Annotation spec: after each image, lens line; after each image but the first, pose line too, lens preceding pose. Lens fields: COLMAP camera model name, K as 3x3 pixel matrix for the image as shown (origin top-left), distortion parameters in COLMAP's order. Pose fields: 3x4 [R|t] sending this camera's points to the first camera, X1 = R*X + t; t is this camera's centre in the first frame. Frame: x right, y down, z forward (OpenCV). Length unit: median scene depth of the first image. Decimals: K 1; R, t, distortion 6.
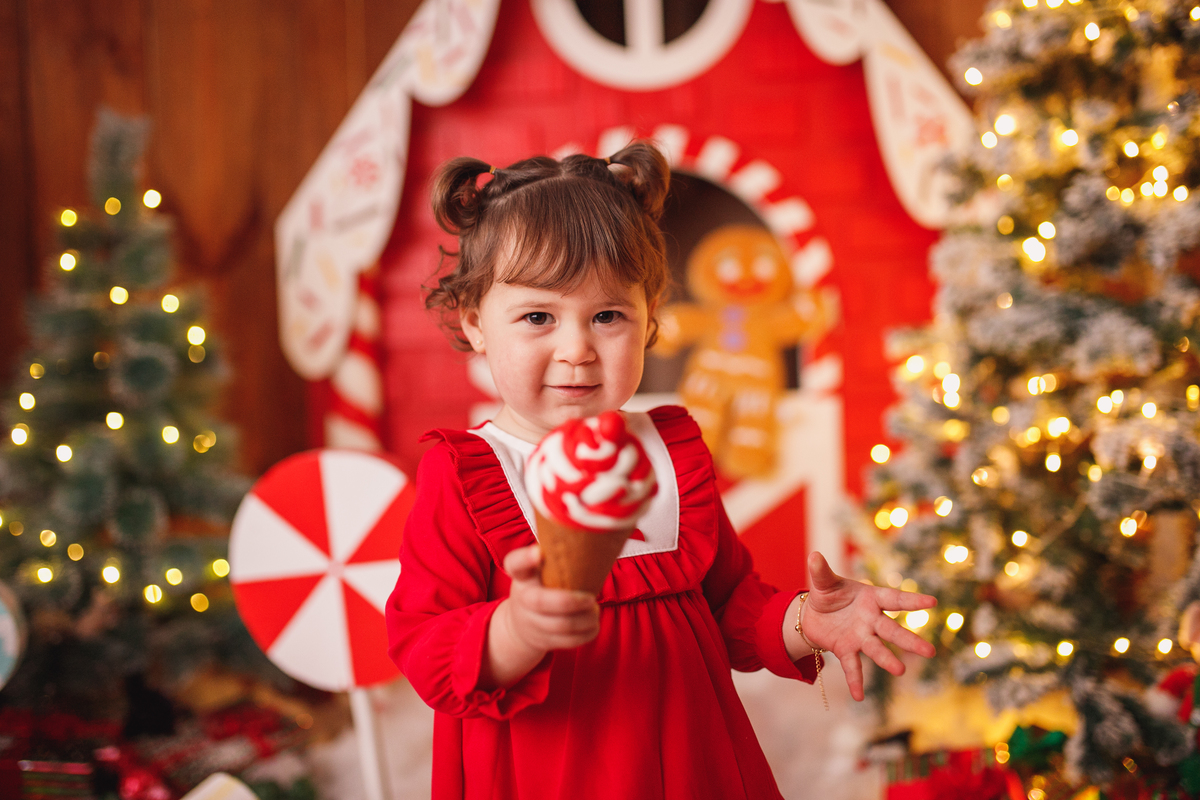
lens RADIAL K [[1159.3, 0, 604.4], [0, 1159.3, 393.5], [0, 0, 1]] dist [-0.013795, 0.000000]
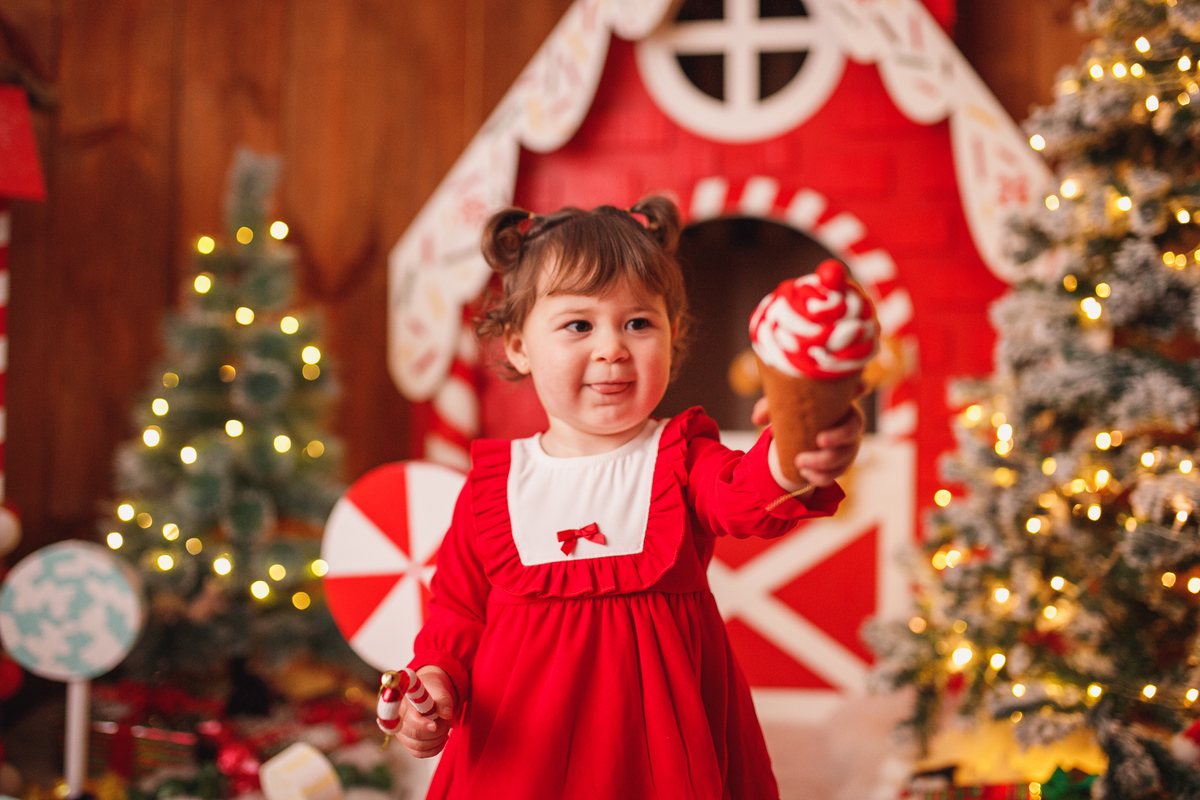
lens RADIAL K [[1159.3, 0, 608.1], [0, 1159.3, 393.7], [0, 0, 1]] dist [-0.013795, 0.000000]
pose [[0.993823, 0.047509, -0.100292, 0.046512], [-0.050594, 0.998314, -0.028442, 0.003994], [0.098772, 0.033340, 0.994551, -0.076927]]
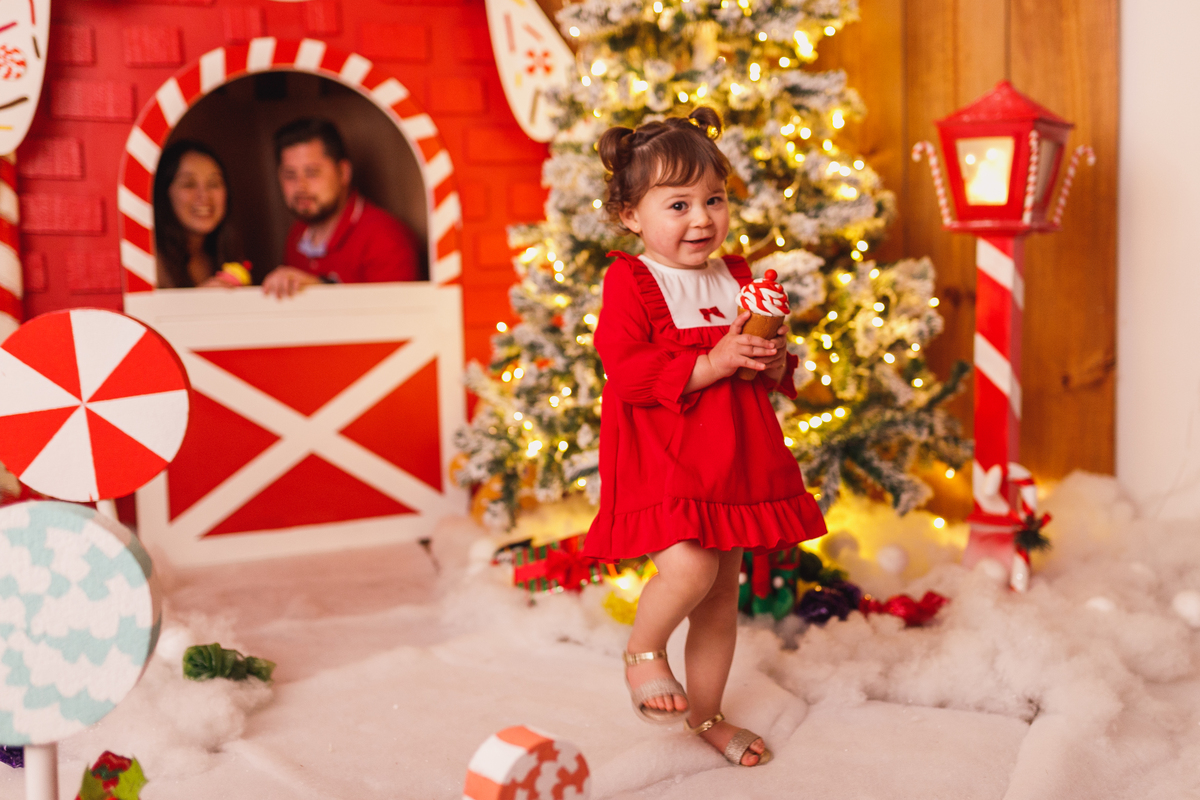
lens RADIAL K [[1320.1, 0, 680.7], [0, 1320.1, 372.5], [0, 0, 1]] dist [0.002066, 0.000000]
pose [[0.922014, -0.018138, 0.386732, -0.155111], [0.002017, 0.999113, 0.042051, 0.049357], [-0.387152, -0.037992, 0.921233, -0.438978]]
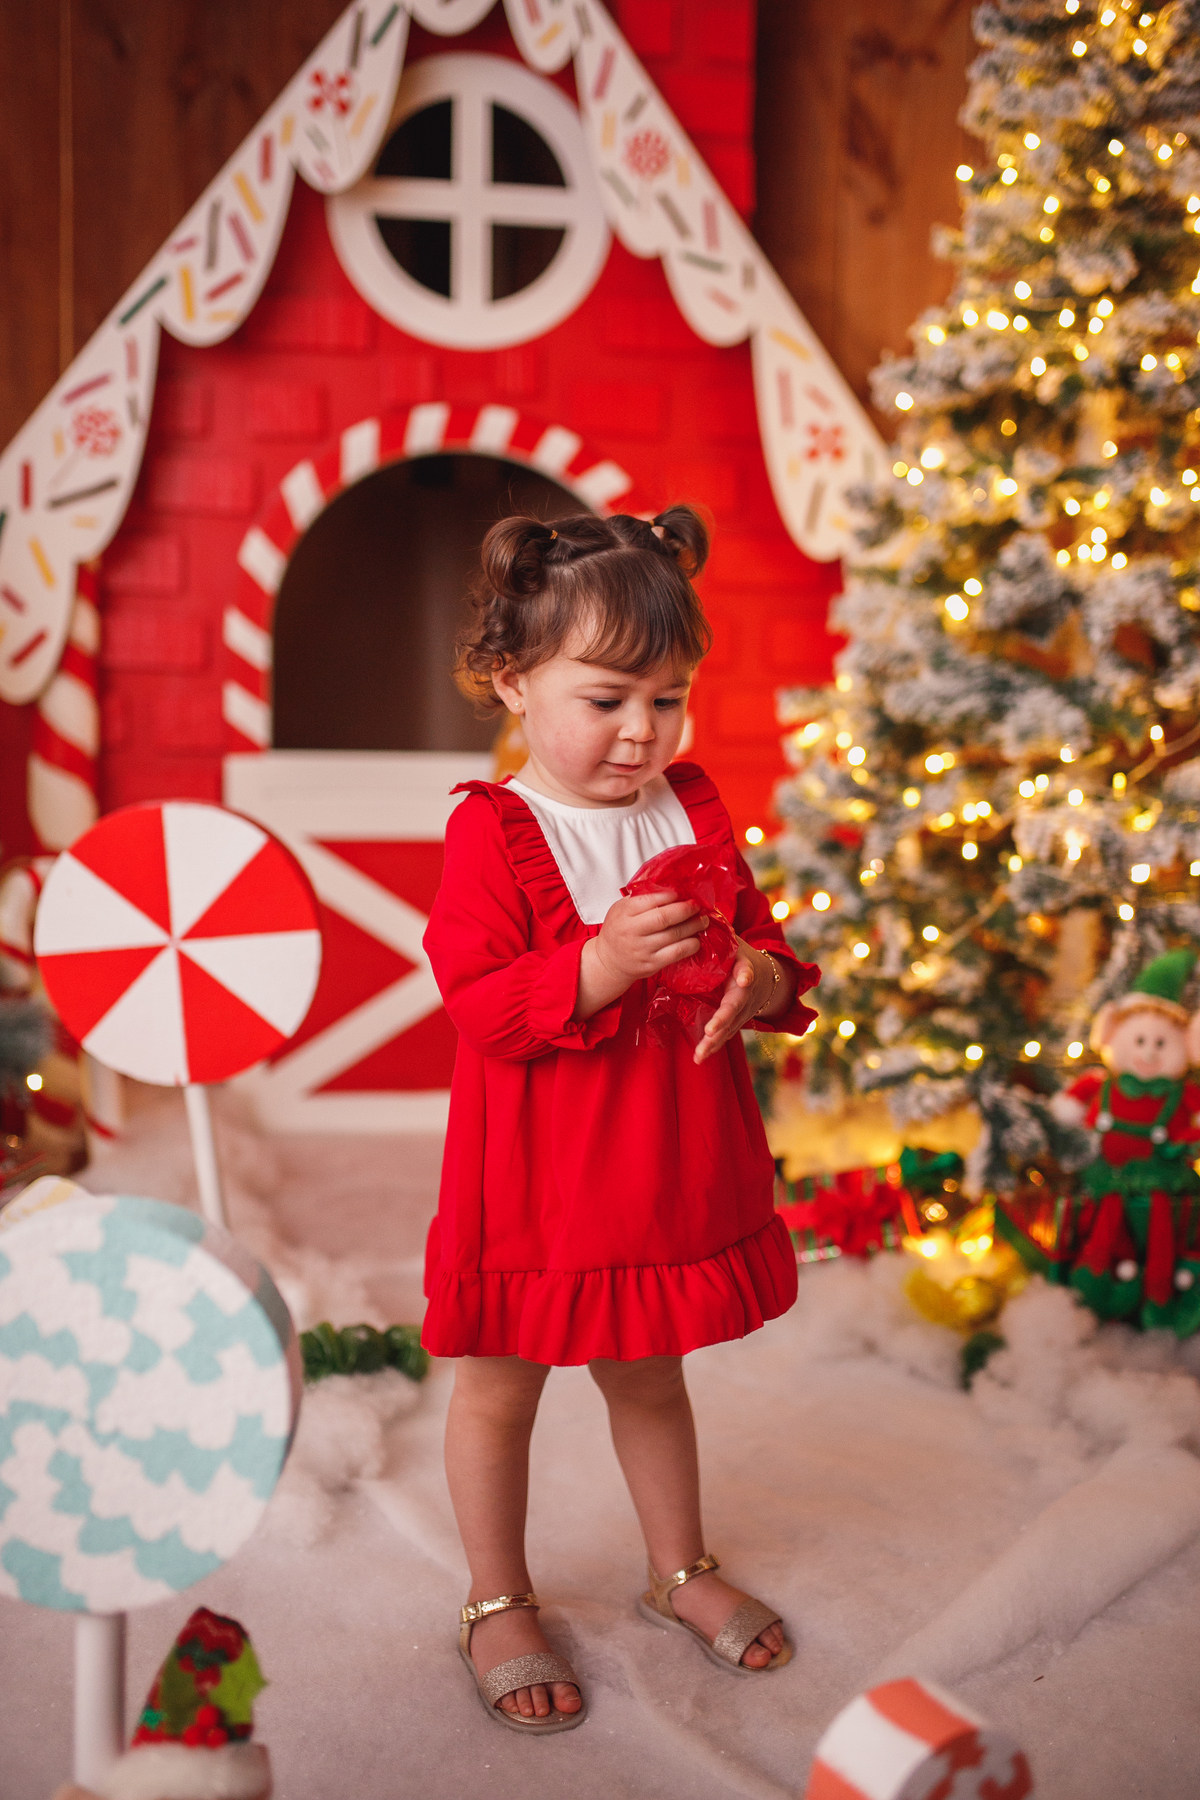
lens RADIAL K [[1739.0, 0, 592.5], [0, 1739.0, 872.2], [0, 0, 1]] dist [-0.013795, 0.000000]
pose [[0.975224, 0.035297, 0.218384, -0.175587], [-0.050691, 0.996578, 0.065293, 0.002411], [-0.215332, -0.074746, 0.973676, -0.233323]]
